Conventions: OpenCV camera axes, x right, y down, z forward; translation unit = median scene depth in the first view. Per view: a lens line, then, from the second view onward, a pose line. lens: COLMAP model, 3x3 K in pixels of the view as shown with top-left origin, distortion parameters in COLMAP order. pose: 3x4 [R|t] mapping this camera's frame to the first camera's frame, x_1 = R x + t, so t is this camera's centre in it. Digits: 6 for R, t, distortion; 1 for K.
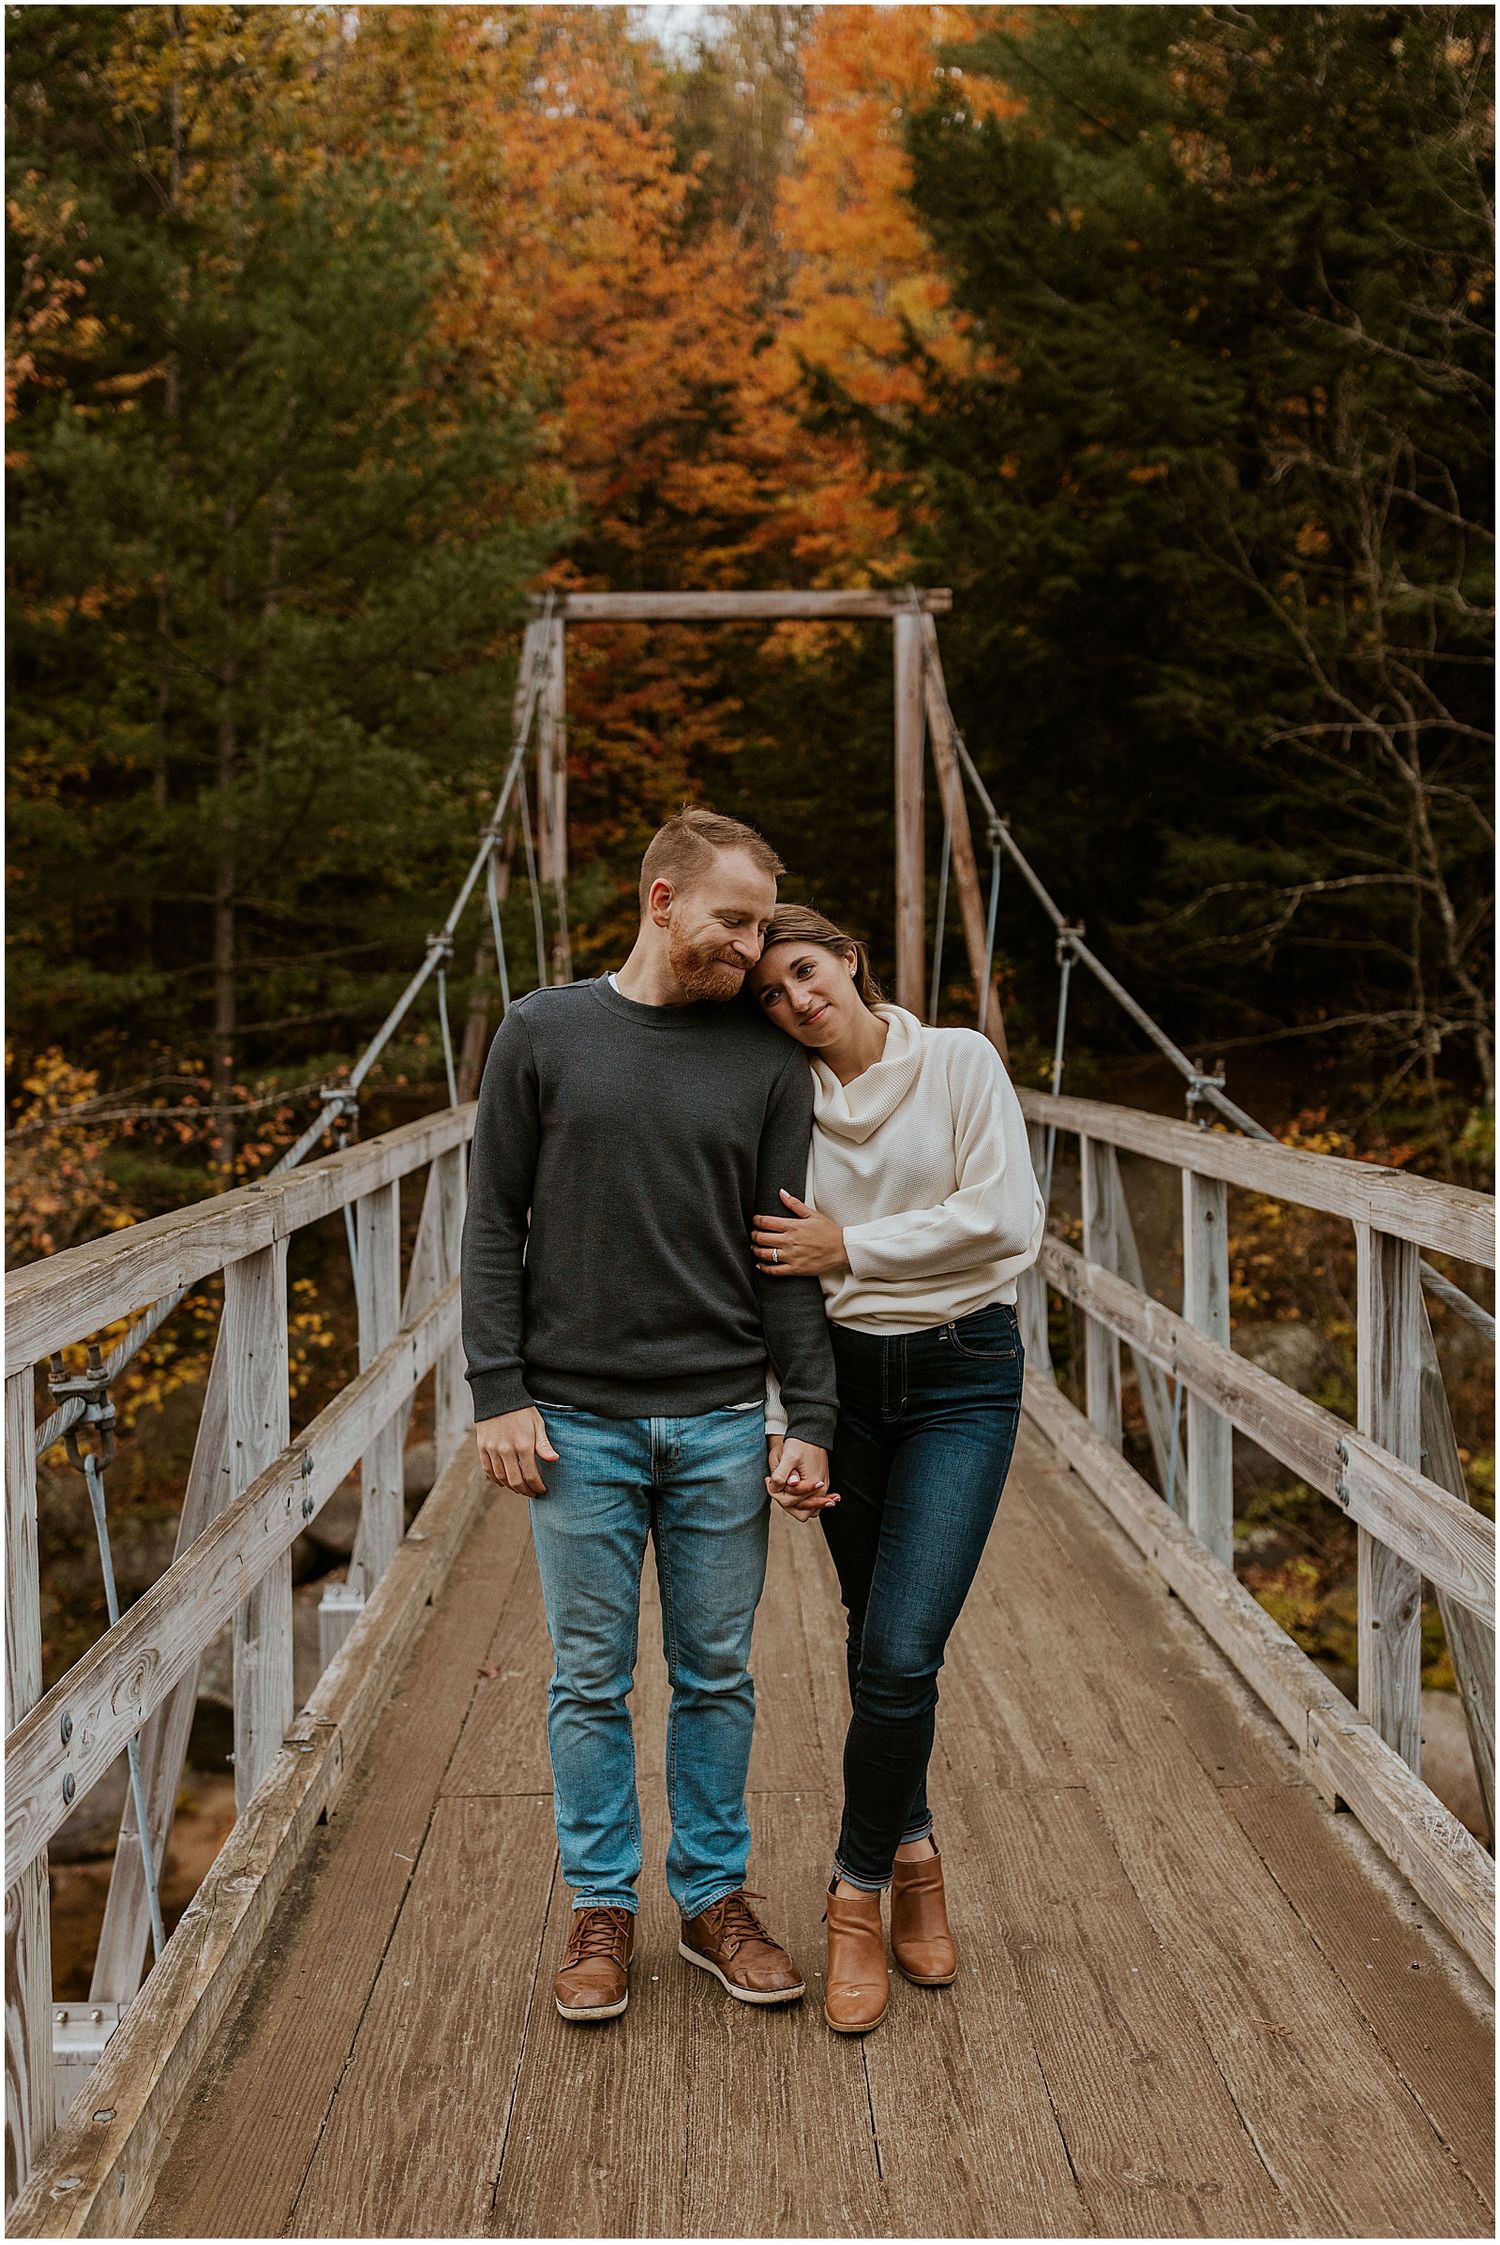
lens RADIAL K [[2398.6, 0, 768.9], [0, 2398.6, 1133.1], [0, 0, 1]] dist [0.001558, 0.000000]
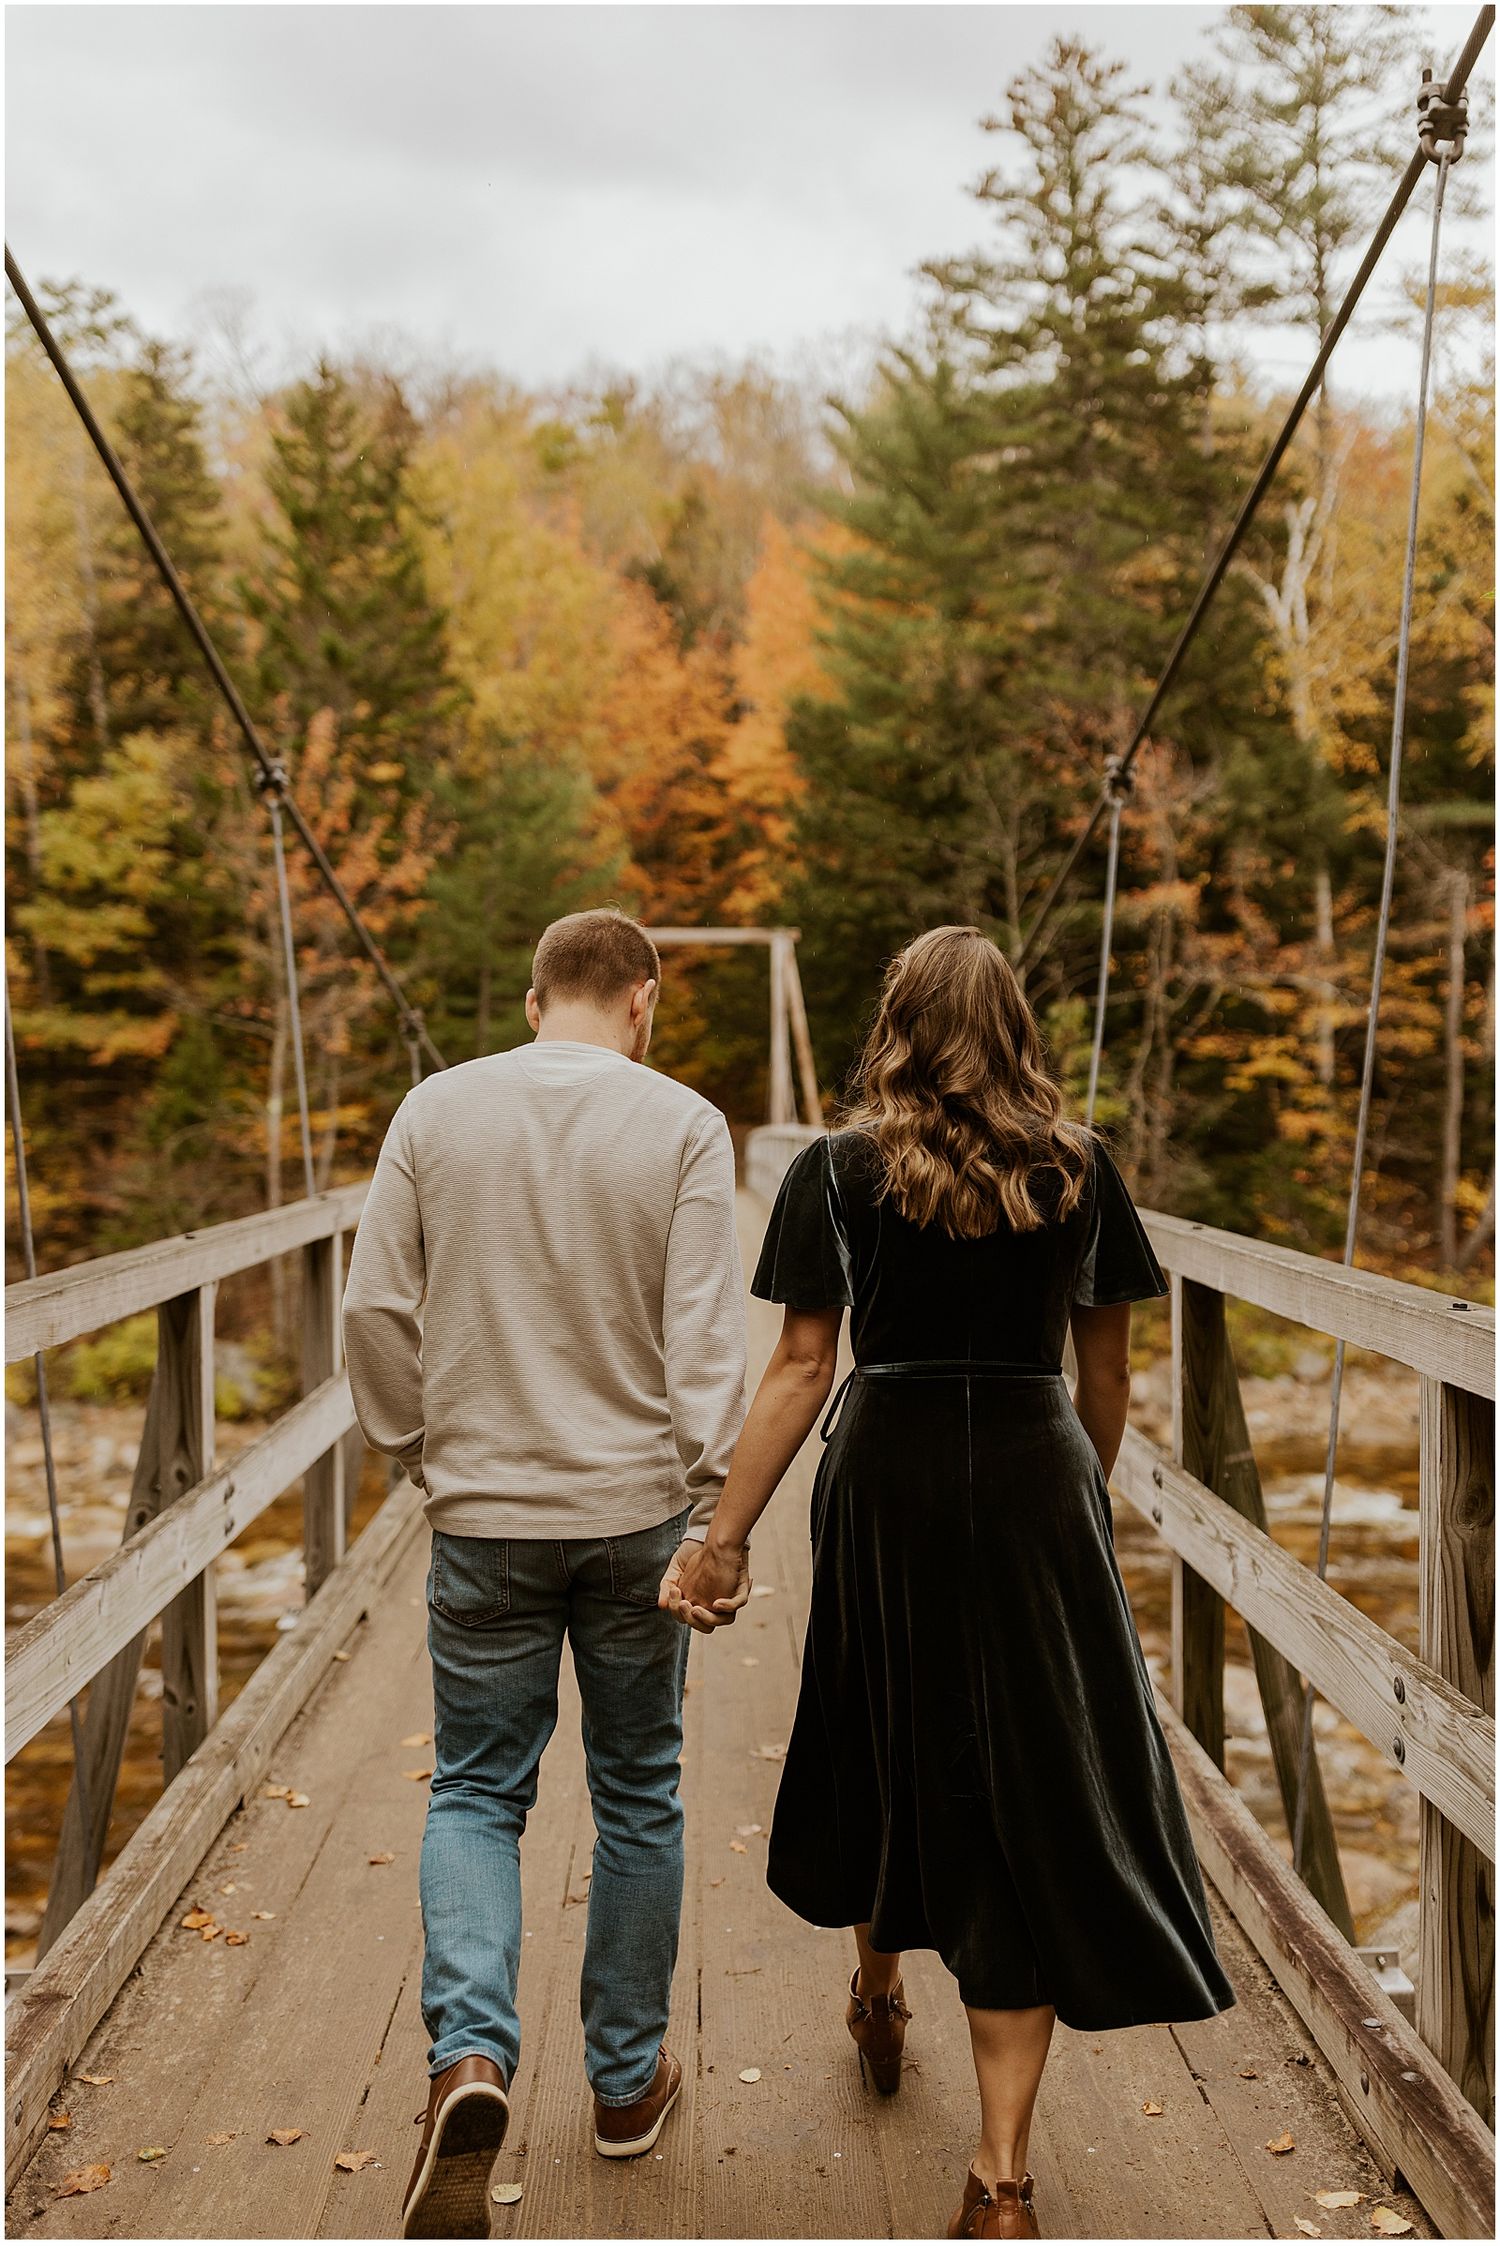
lens RADIAL K [[2399.7, 0, 761.6], [0, 2399.7, 1121.7], [0, 0, 1]] dist [0.001558, 0.000000]
pose [[0.999965, 0.007240, 0.004195, 0.032390], [-0.006958, 0.997941, -0.063754, 0.098881], [-0.004648, 0.063723, 0.997957, -1.254334]]
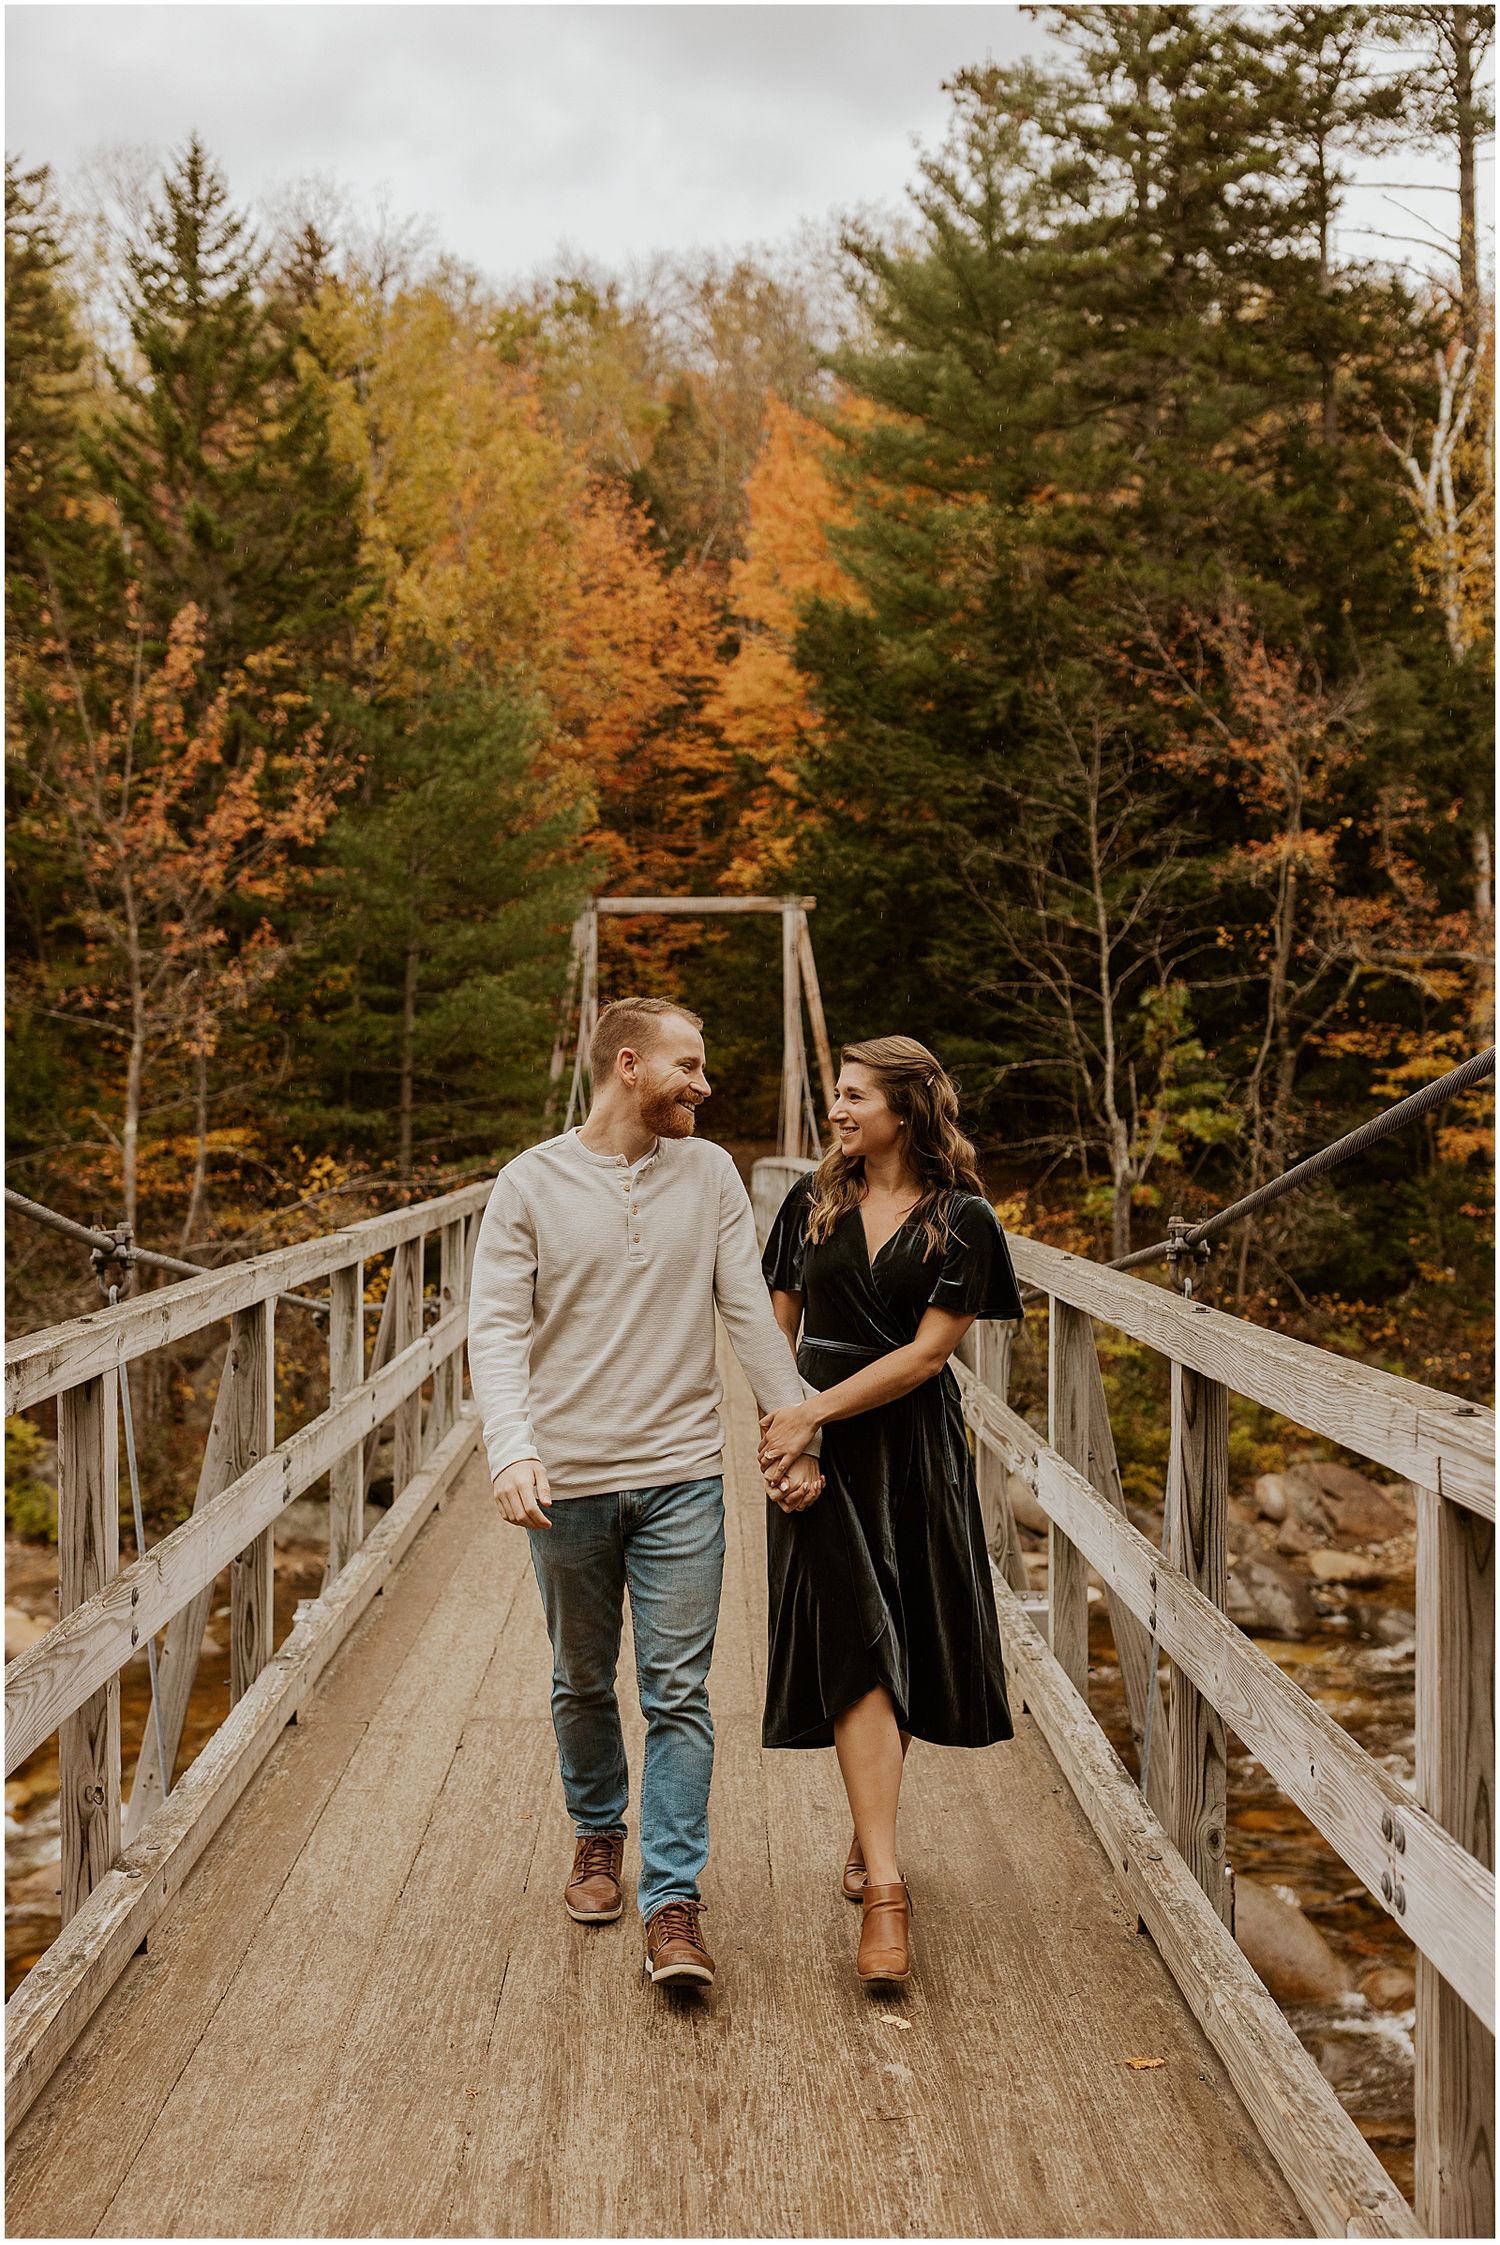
lens RADIAL K [[2398.6, 0, 749.2], [0, 2398.6, 1110.1], [0, 0, 1]] dist [0.001558, 0.000000]
pose [[0.999998, 0.001820, 0.000313, 0.026767], [-0.001795, 0.997769, -0.066736, 0.048891], [-0.000434, 0.066735, 0.997771, -0.760573]]
